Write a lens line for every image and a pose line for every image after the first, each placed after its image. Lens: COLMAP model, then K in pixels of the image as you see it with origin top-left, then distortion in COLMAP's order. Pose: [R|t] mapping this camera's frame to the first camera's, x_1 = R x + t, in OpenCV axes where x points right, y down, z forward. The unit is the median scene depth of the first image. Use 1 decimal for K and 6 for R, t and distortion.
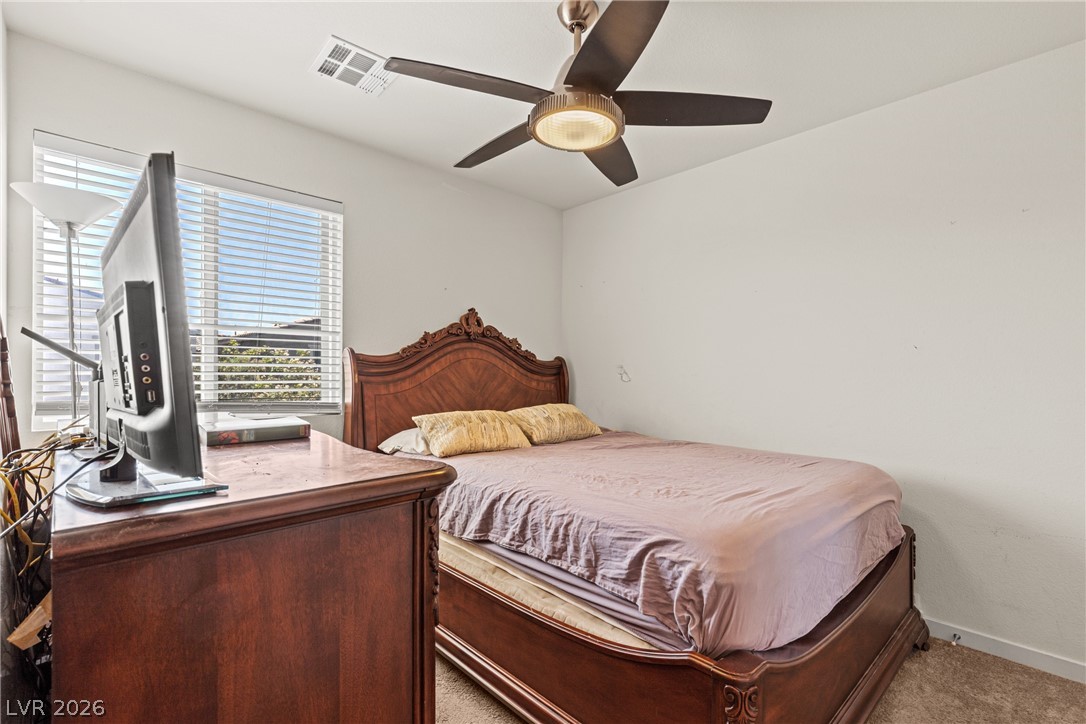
lens RADIAL K [[489.9, 0, 552.1], [0, 489.9, 368.9], [0, 0, 1]] dist [0.000768, -0.000180]
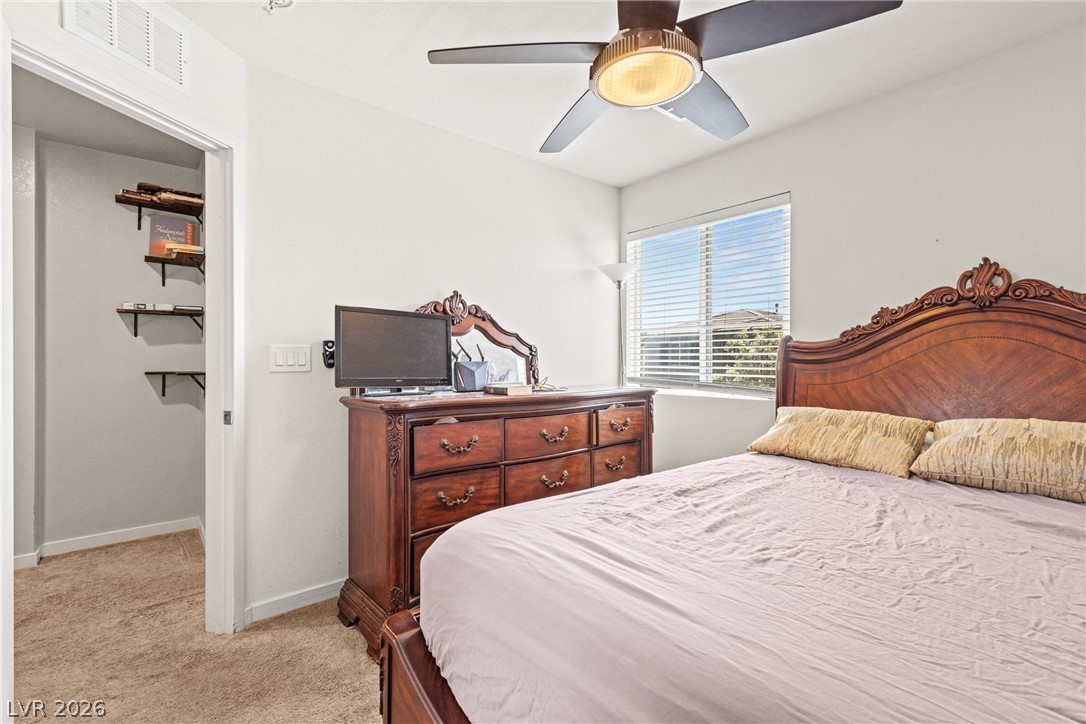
lens RADIAL K [[489.9, 0, 552.1], [0, 489.9, 361.7], [0, 0, 1]] dist [0.000768, -0.000180]
pose [[-0.066390, -0.000997, -0.997793, 0.570115], [0.008213, 0.999965, -0.001546, 0.007569], [0.997760, -0.008297, -0.066379, 0.546870]]
